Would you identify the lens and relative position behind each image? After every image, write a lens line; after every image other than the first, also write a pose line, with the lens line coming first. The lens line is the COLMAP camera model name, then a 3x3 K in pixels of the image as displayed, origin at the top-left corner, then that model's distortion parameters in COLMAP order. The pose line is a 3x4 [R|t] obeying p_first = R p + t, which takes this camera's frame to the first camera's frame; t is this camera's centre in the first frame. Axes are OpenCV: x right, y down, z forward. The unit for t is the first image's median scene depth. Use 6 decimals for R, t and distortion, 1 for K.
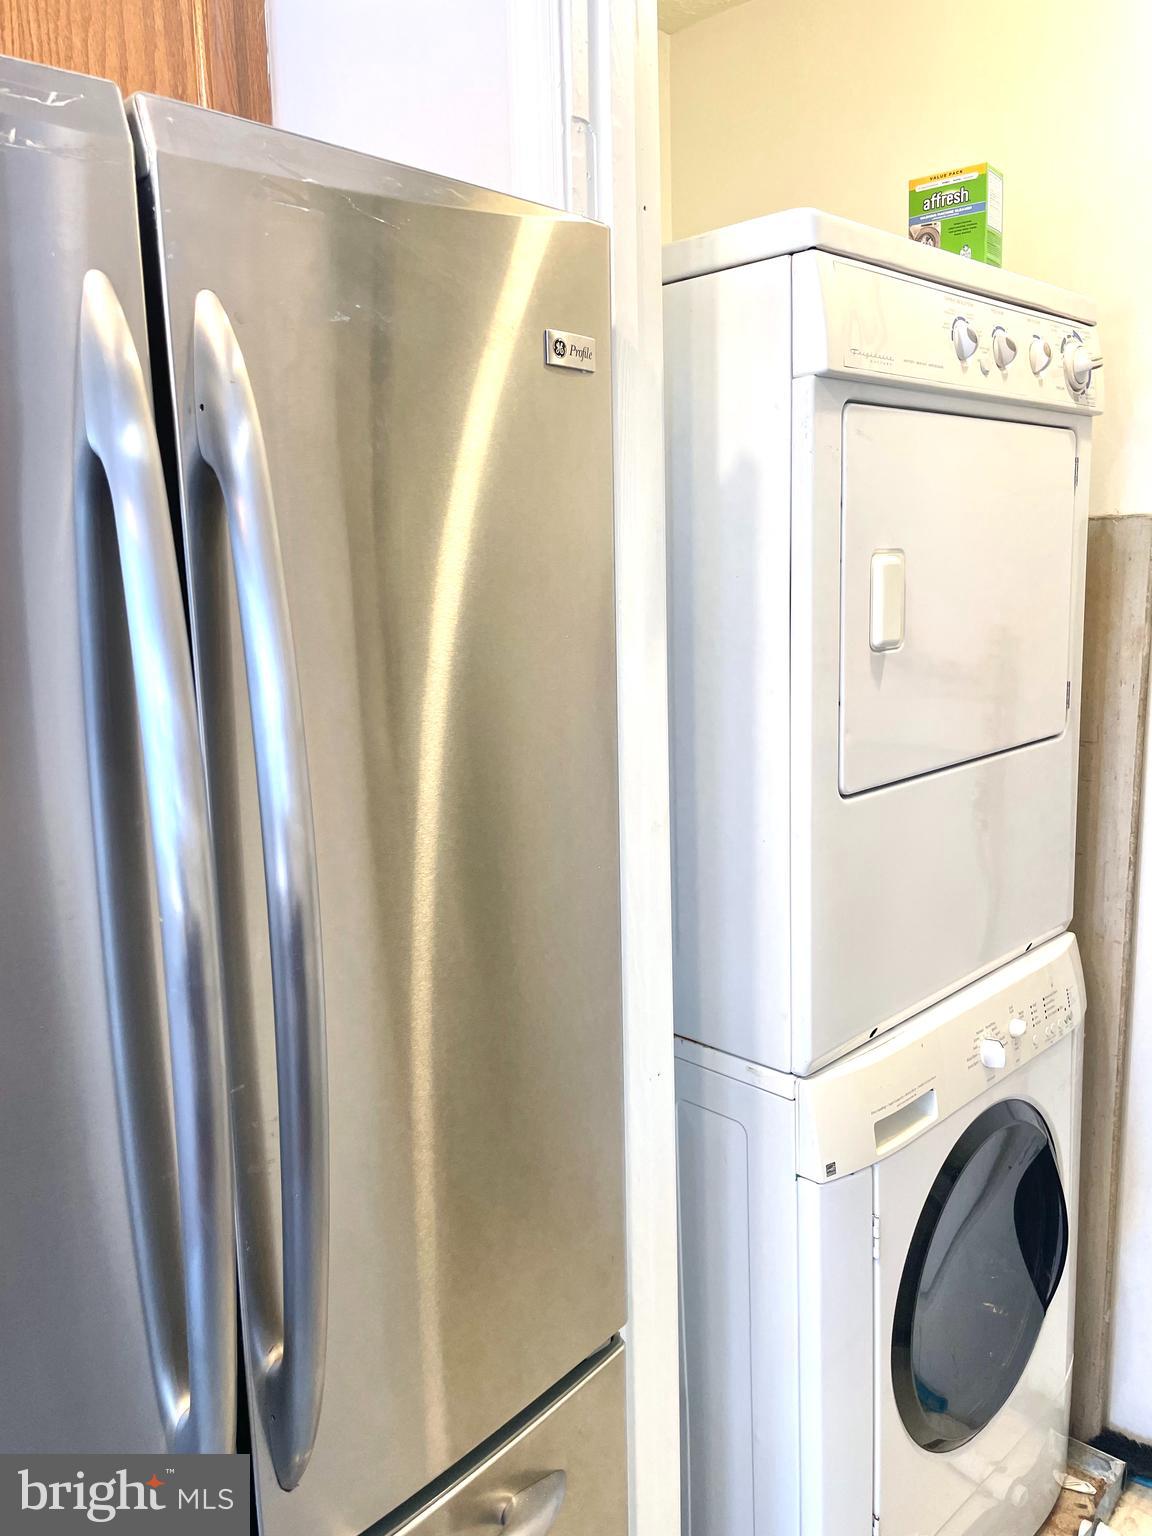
lens RADIAL K [[1145.0, 0, 567.7], [0, 1145.0, 761.1], [0, 0, 1]] dist [0.083692, -0.111564]
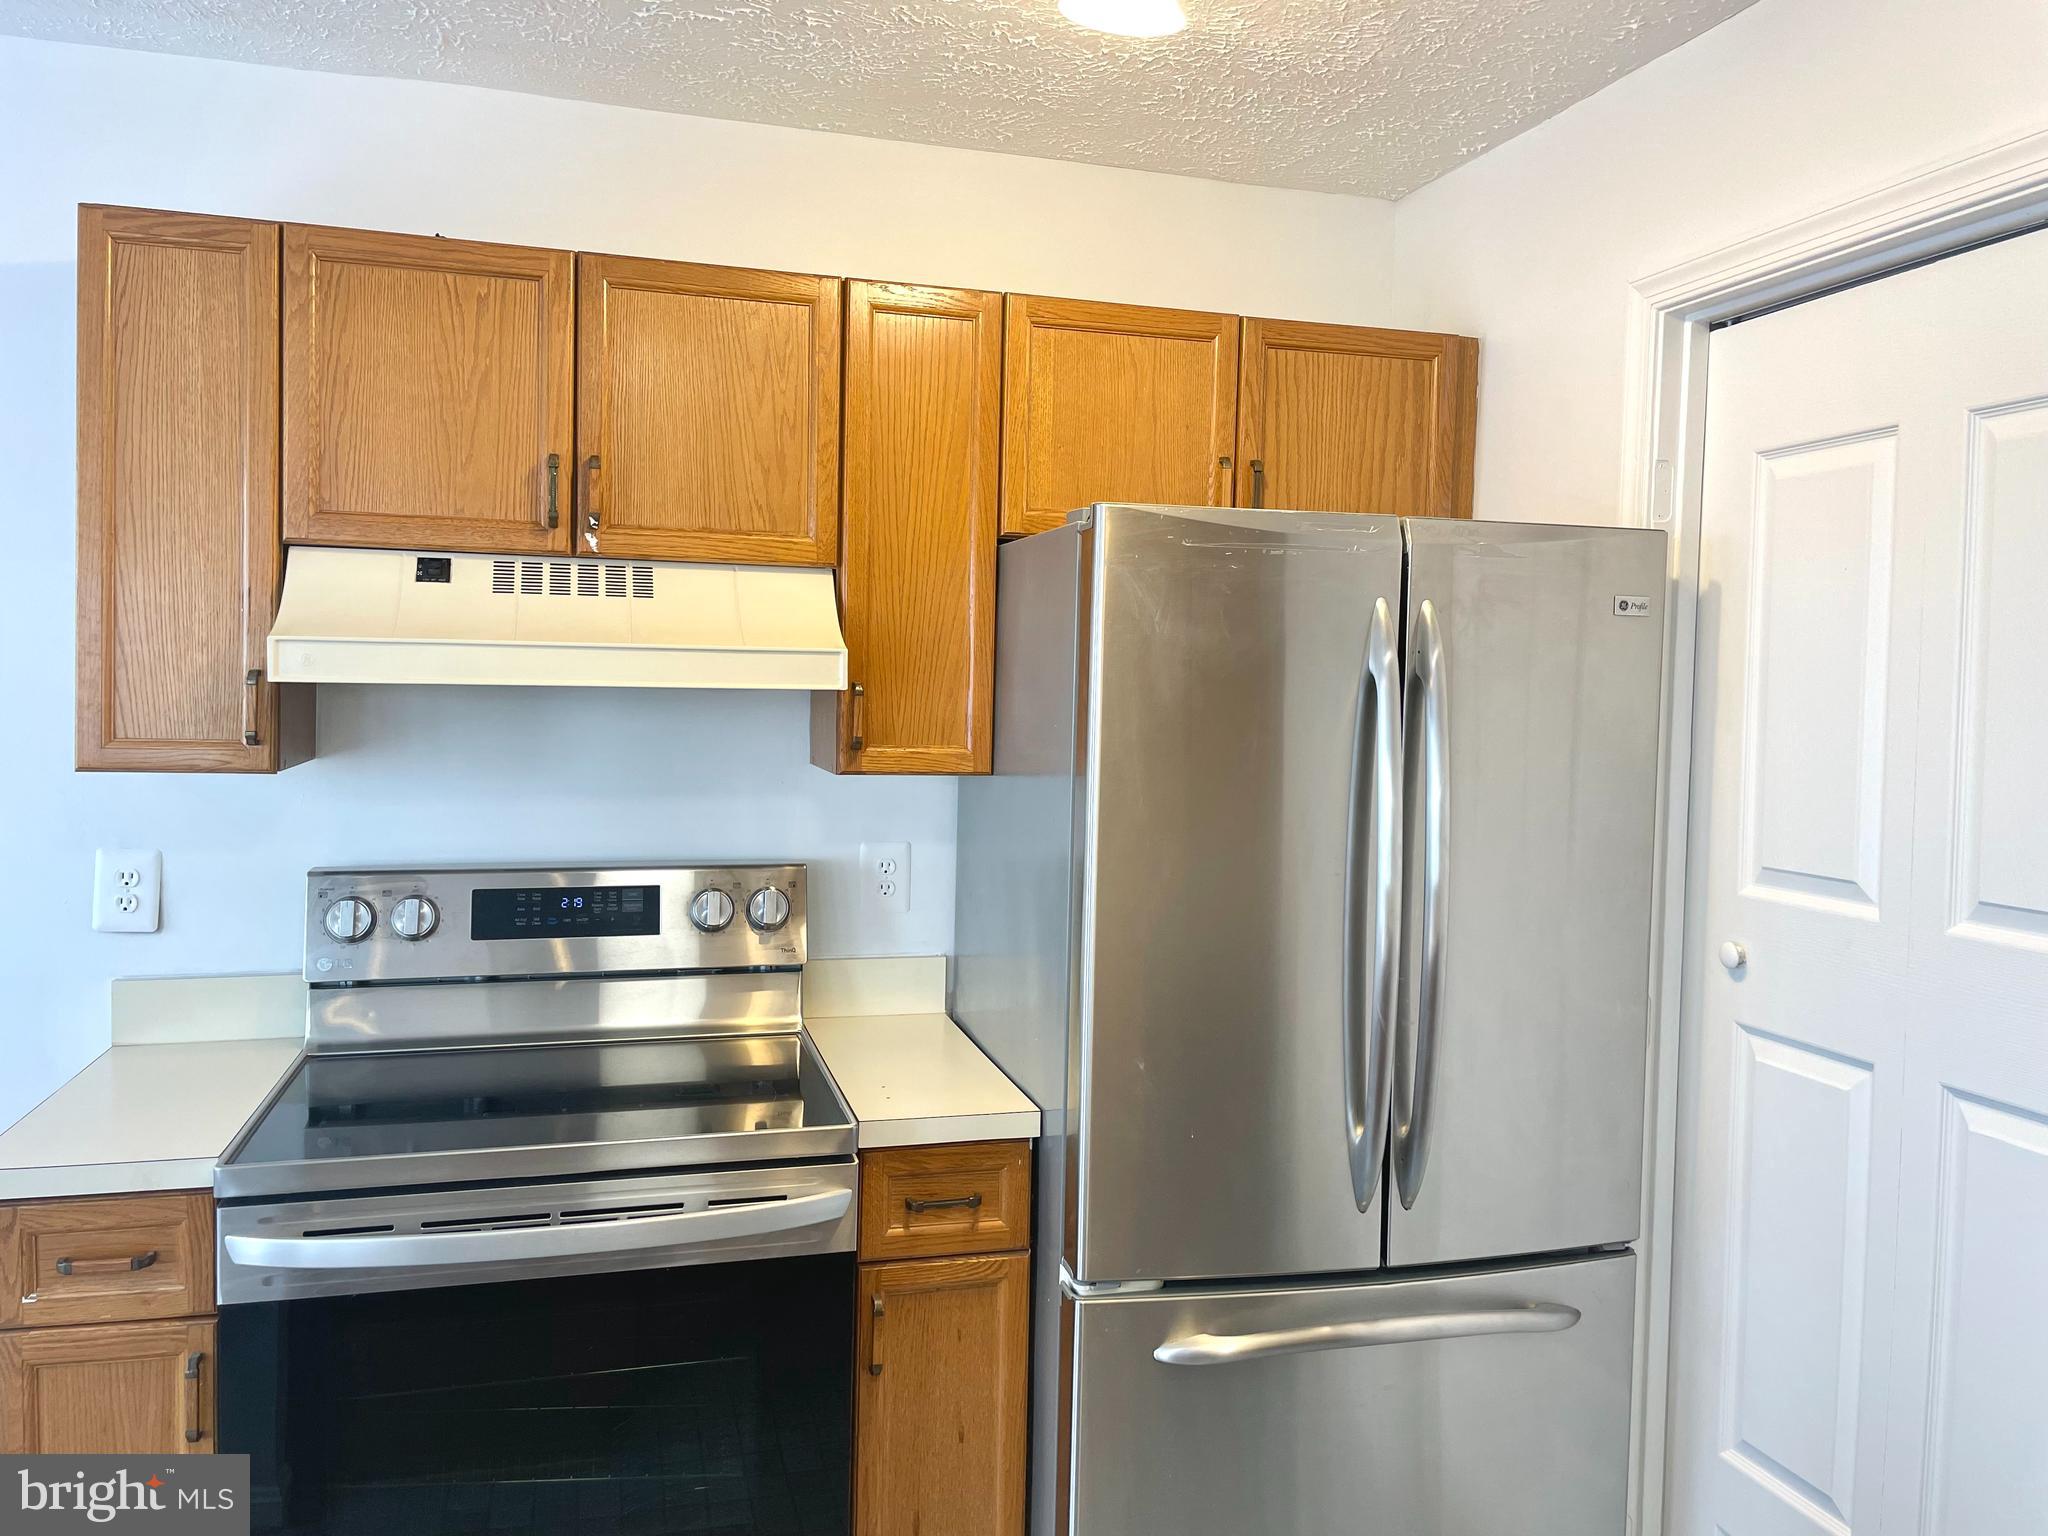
lens RADIAL K [[1526.7, 0, 1020.4], [0, 1526.7, 751.8], [0, 0, 1]] dist [0.083692, -0.111564]
pose [[0.867067, 0.064284, -0.494027, 0.448004], [-0.125428, 0.987866, -0.091595, 0.230497], [0.482144, 0.141384, 0.864609, -1.732726]]
